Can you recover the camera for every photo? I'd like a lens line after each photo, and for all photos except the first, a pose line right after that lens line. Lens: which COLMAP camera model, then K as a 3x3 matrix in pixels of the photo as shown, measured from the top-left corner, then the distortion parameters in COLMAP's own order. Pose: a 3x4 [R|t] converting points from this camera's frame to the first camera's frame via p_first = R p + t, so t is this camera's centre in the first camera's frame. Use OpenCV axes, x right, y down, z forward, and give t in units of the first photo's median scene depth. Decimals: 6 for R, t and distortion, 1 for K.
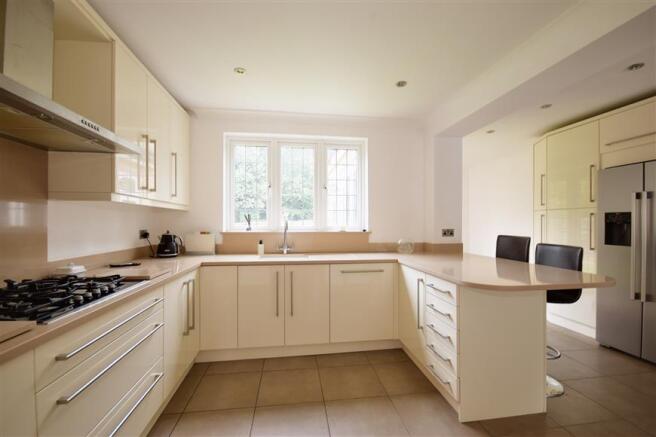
lens RADIAL K [[285.4, 0, 328.0], [0, 285.4, 218.5], [0, 0, 1]] dist [0.000647, 0.000041]
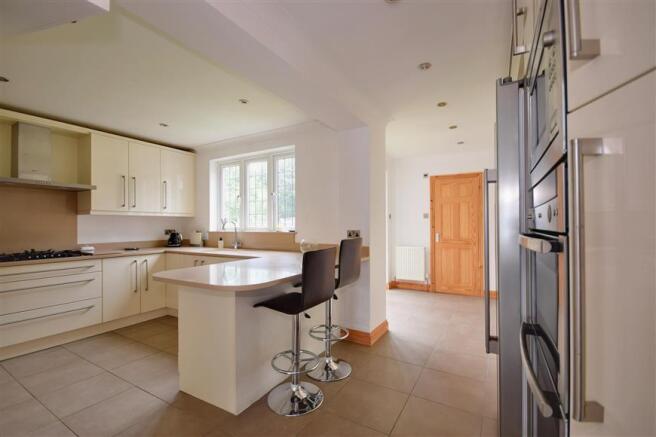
lens RADIAL K [[288.3, 0, 328.0], [0, 288.3, 218.5], [0, 0, 1]] dist [0.000701, 0.000055]
pose [[0.789328, -0.017383, -0.613725, 0.968062], [0.016982, 0.999835, -0.006477, 0.004402], [0.613736, -0.005310, 0.789493, 0.237871]]
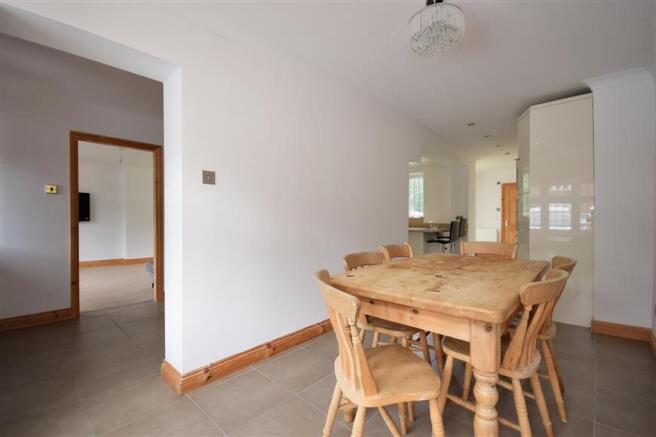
lens RADIAL K [[288.3, 0, 328.0], [0, 288.3, 218.5], [0, 0, 1]] dist [0.000701, 0.000055]
pose [[0.648100, -0.002539, -0.761551, 1.365911], [0.013671, 0.999872, 0.008300, 0.026901], [0.761432, -0.015791, 0.648052, -0.924109]]
